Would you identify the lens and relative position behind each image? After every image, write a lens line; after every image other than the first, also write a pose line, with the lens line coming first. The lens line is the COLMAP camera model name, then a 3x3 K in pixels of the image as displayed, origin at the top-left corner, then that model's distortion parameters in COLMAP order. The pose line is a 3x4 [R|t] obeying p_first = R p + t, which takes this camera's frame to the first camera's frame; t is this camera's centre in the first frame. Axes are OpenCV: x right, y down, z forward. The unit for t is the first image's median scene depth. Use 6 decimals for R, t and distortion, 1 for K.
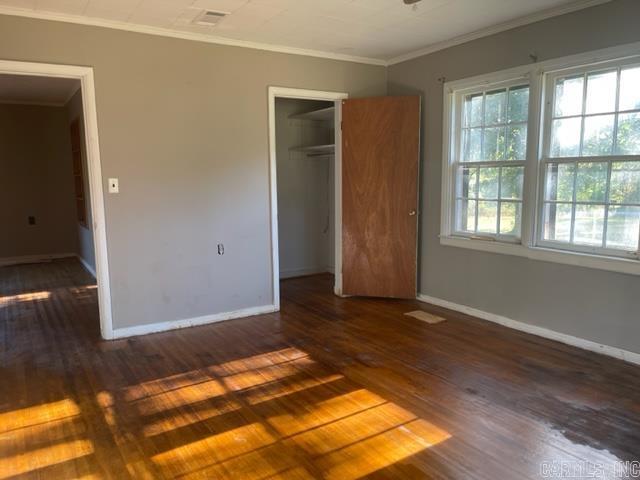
lens RADIAL K [[484.1, 0, 317.3], [0, 484.1, 241.7], [0, 0, 1]] dist [0.055949, -0.058470]
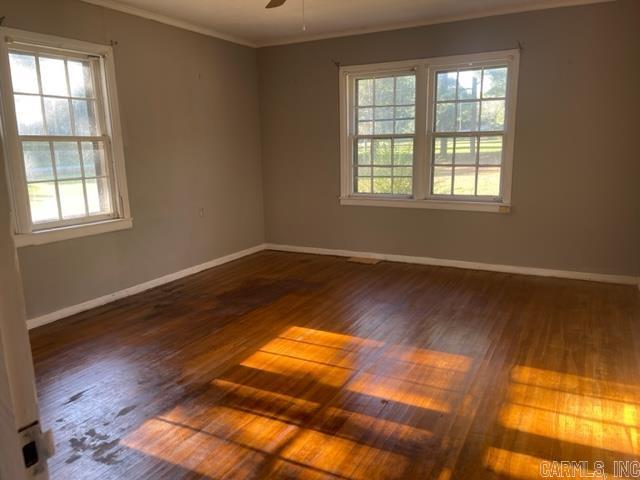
lens RADIAL K [[484.1, 0, 320.7], [0, 484.1, 239.4], [0, 0, 1]] dist [0.055949, -0.058470]
pose [[-0.480924, -0.147497, 0.864266, -0.816514], [0.141119, 0.959874, 0.242339, -0.163467], [-0.865331, 0.238511, -0.440812, 1.248620]]
